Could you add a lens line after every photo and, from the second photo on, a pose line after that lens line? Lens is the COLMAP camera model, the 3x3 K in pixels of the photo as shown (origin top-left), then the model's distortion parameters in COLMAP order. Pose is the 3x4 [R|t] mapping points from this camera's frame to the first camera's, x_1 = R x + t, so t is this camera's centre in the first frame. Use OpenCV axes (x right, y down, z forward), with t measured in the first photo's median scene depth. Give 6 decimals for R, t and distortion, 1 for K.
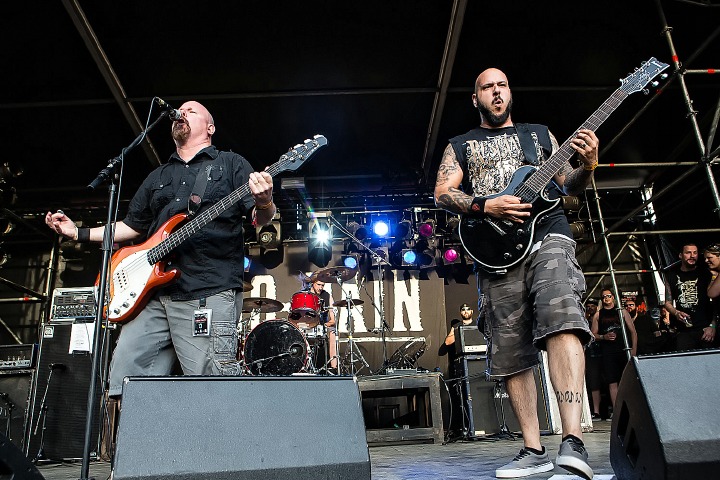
lens RADIAL K [[539.8, 0, 363.8], [0, 539.8, 242.0], [0, 0, 1]] dist [-0.077750, 0.052452]
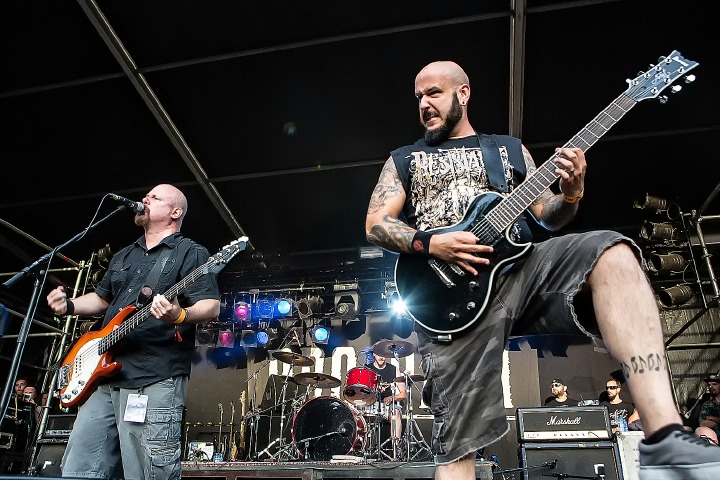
lens RADIAL K [[549.4, 0, 359.4], [0, 549.4, 242.5], [0, 0, 1]] dist [-0.075286, 0.048436]
pose [[0.968541, -0.042785, -0.245150, 0.146666], [0.014570, 0.993169, -0.115769, -0.016331], [0.248428, 0.108555, 0.962548, 0.036544]]
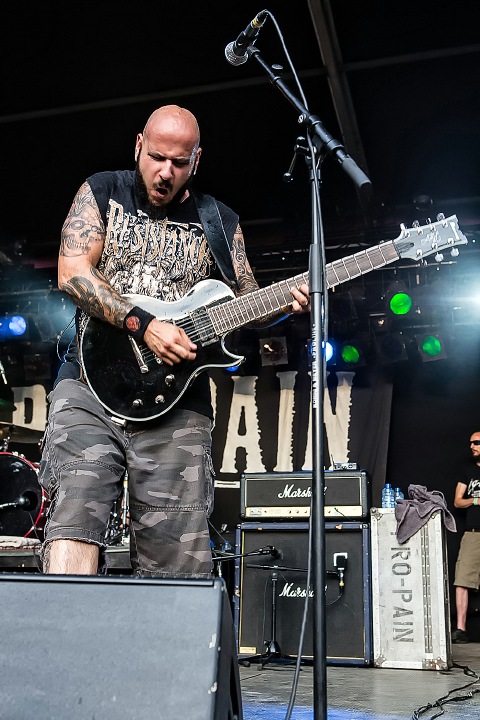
lens RADIAL K [[867.4, 0, 228.3], [0, 867.4, 352.0], [0, 0, 1]] dist [-0.037654, 0.000000]
pose [[0.943069, -0.015135, -0.332252, 0.466188], [0.029978, 0.998766, 0.039592, -0.020437], [0.331243, -0.047298, 0.942359, 0.068276]]
